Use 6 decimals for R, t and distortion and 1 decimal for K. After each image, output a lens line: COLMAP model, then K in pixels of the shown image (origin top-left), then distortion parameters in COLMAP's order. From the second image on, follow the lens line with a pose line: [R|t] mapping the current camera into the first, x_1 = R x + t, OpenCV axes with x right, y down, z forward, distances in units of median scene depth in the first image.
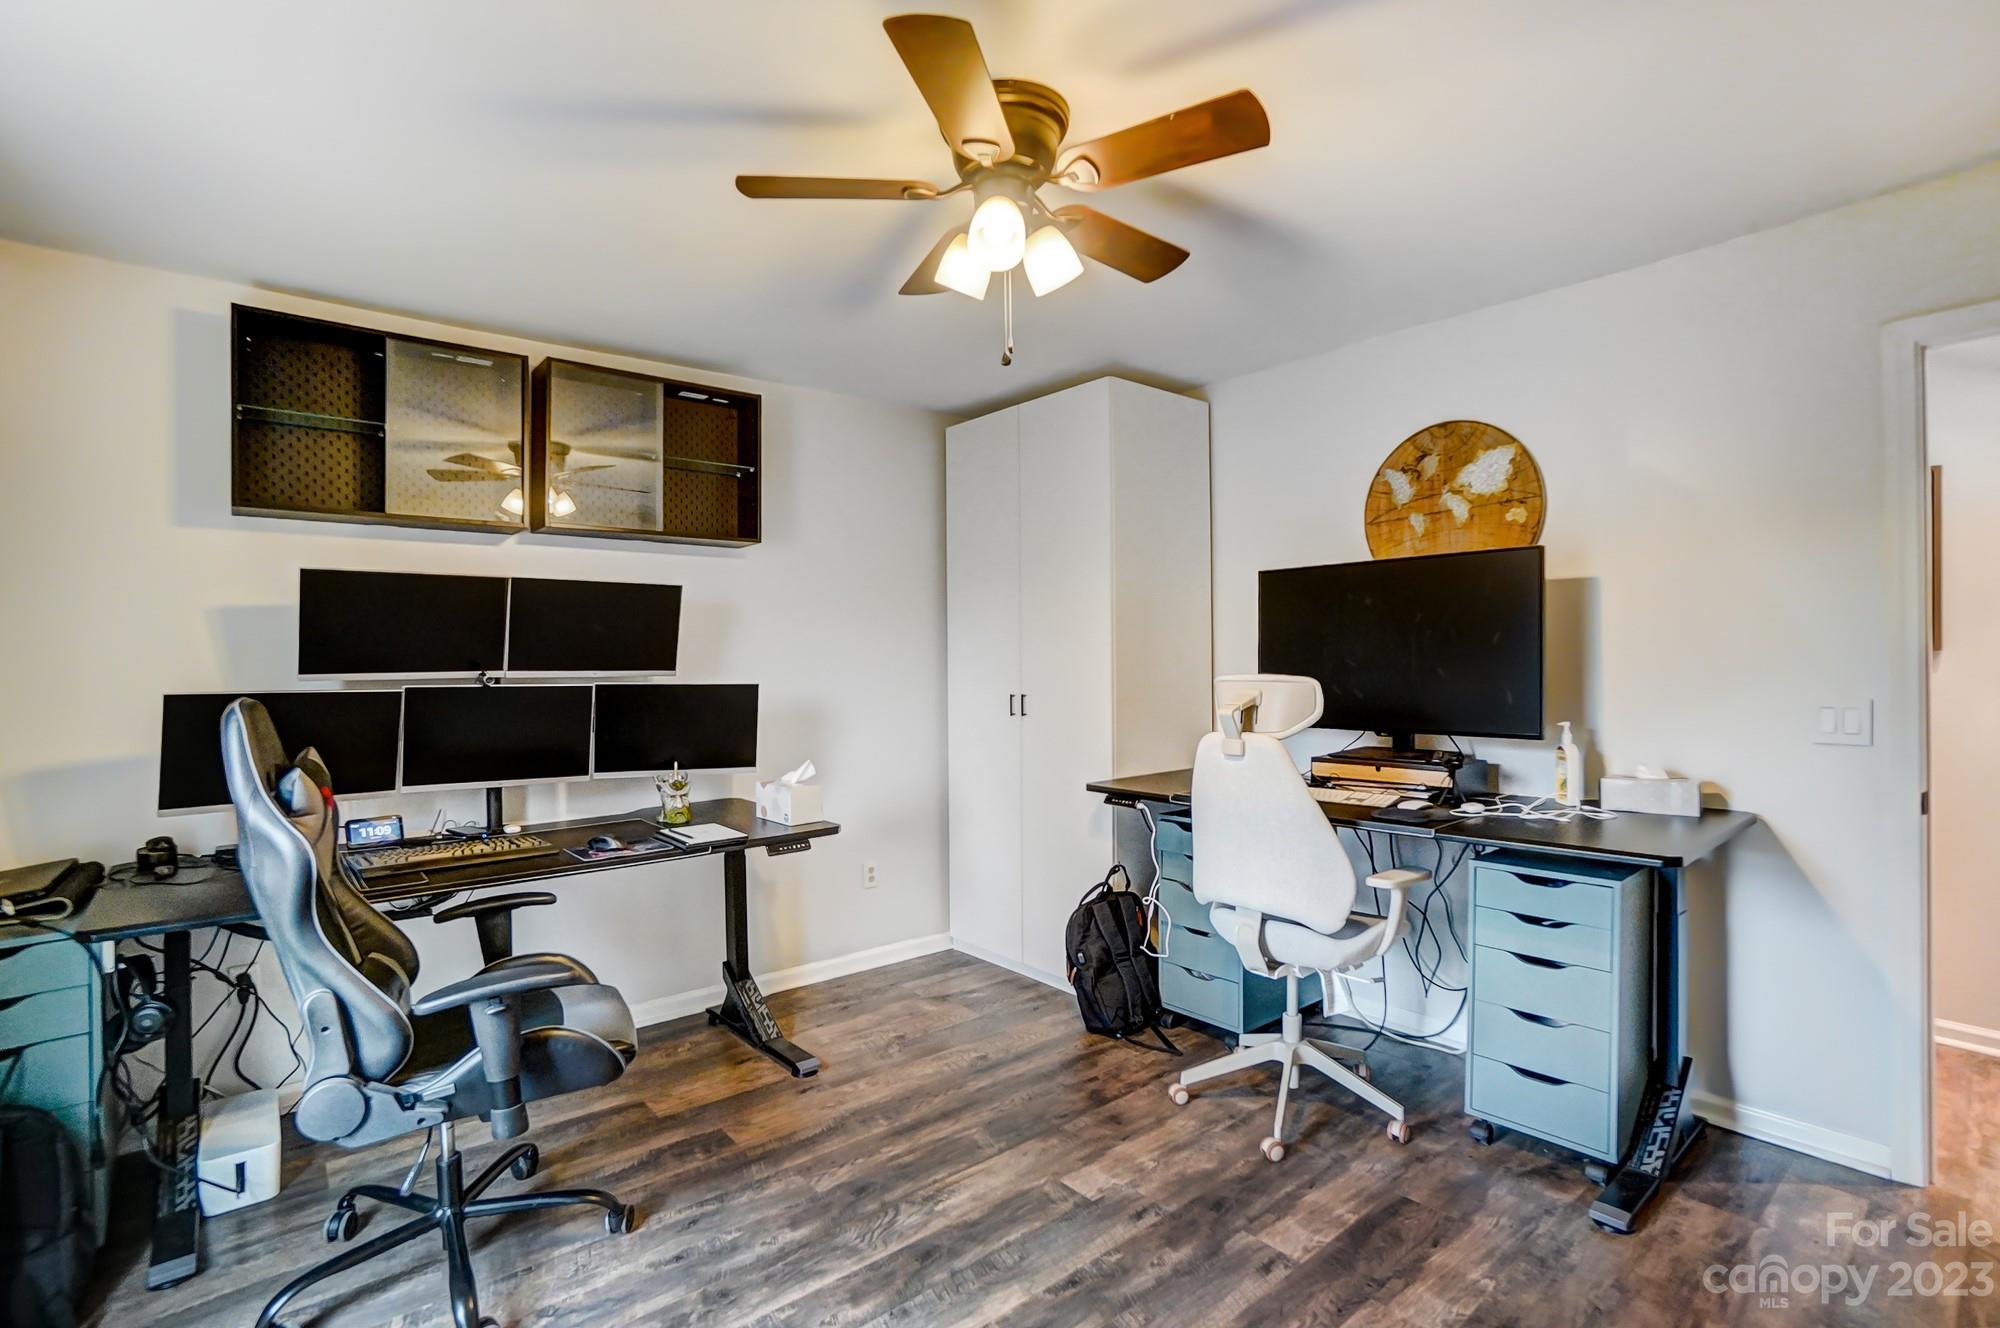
lens RADIAL K [[926.6, 0, 1005.9], [0, 926.6, 657.3], [0, 0, 1]] dist [-0.071629, 0.027113]
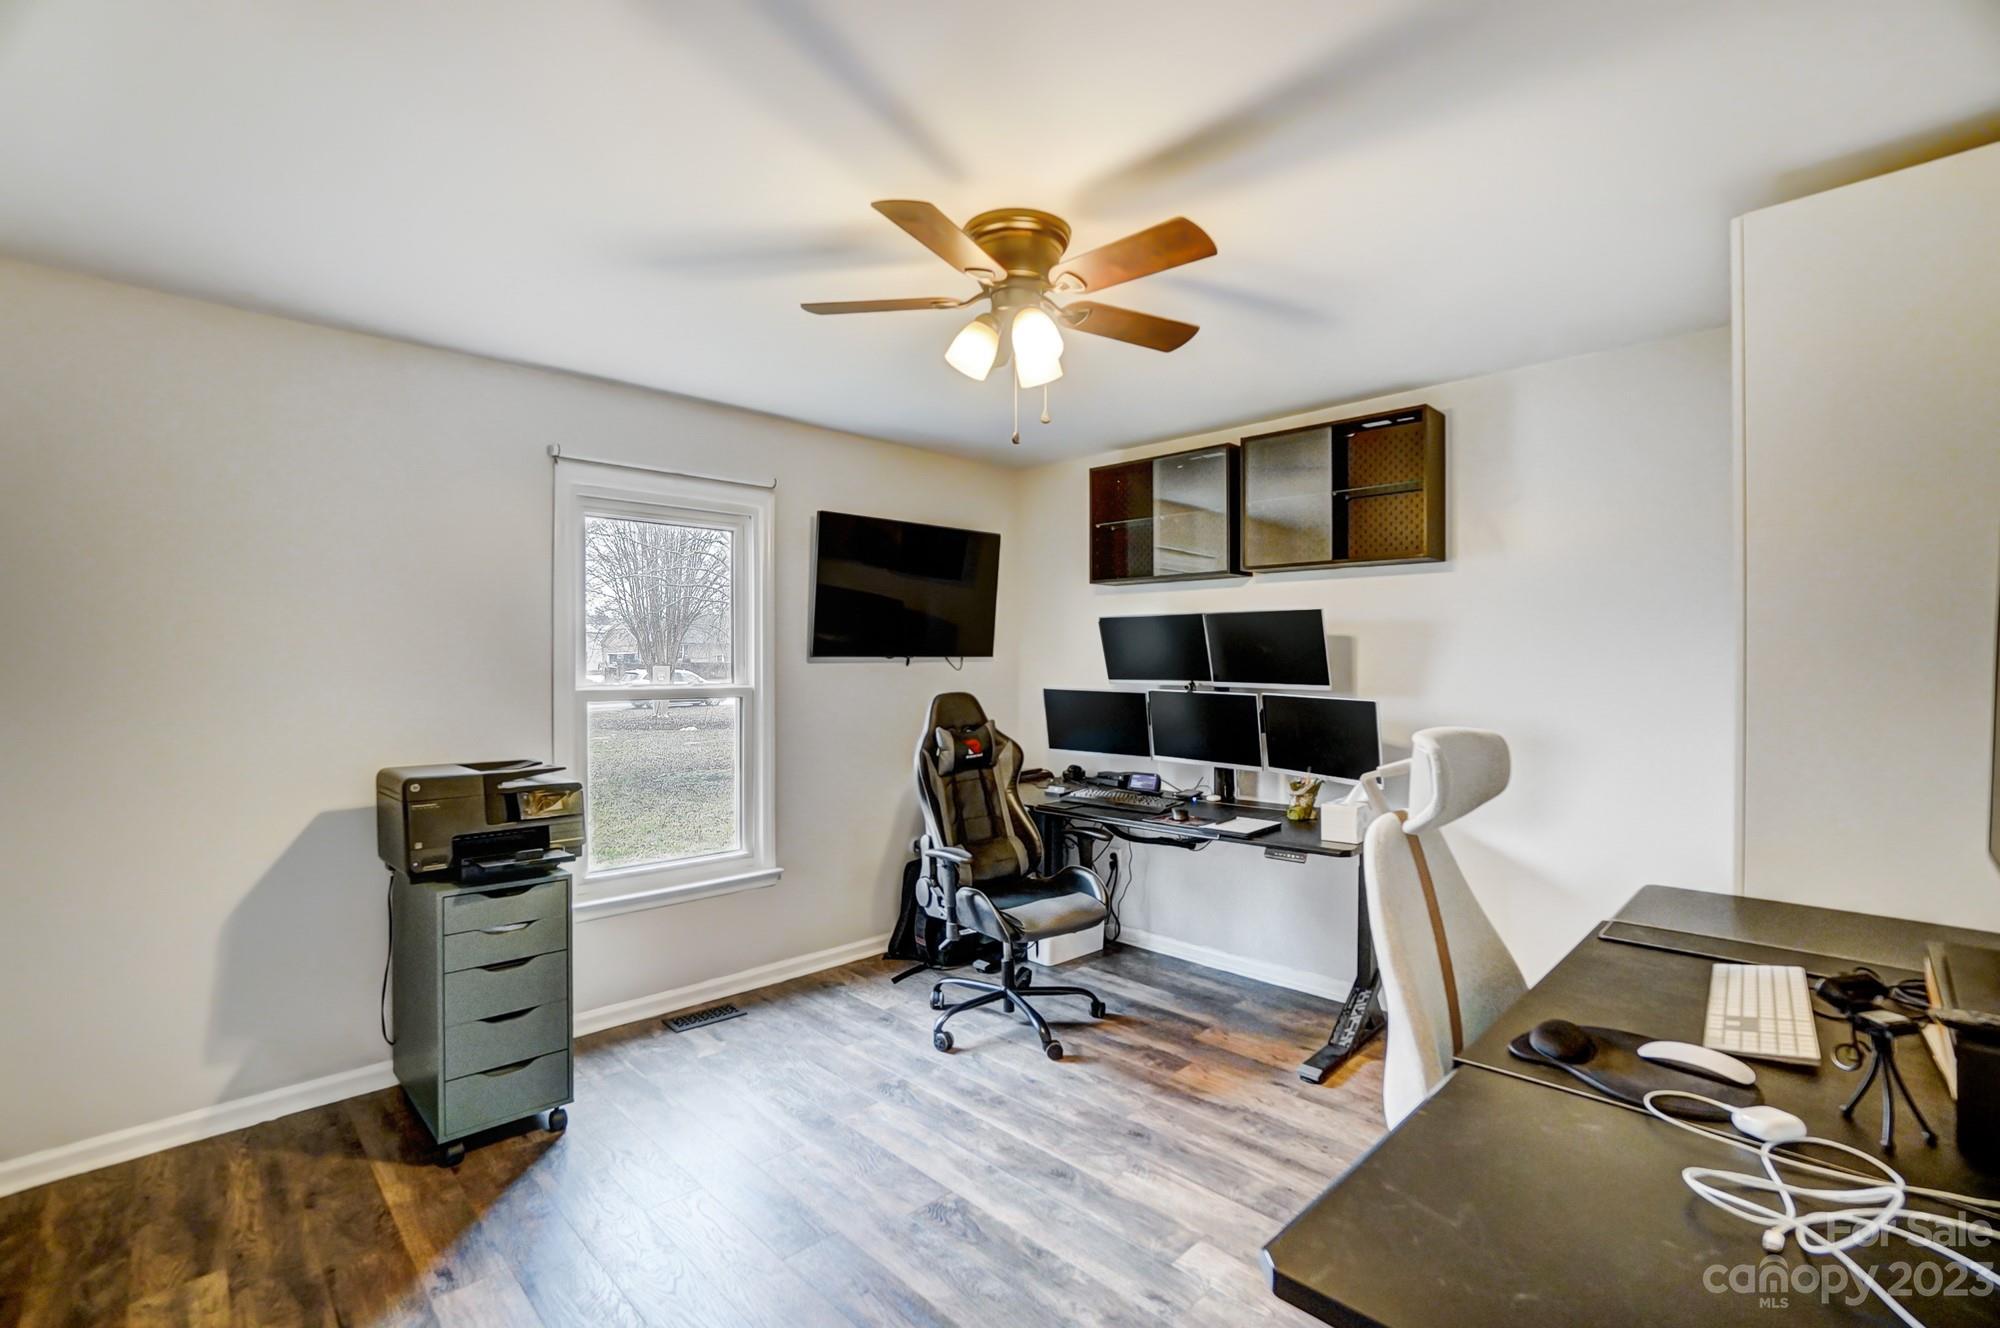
lens RADIAL K [[890.4, 0, 991.6], [0, 890.4, 659.7], [0, 0, 1]] dist [-0.066833, 0.023261]
pose [[0.072343, 0.008834, -0.997341, 0.782897], [0.001654, 0.999958, 0.008977, -0.031782], [0.997378, -0.002299, 0.072326, 0.601052]]
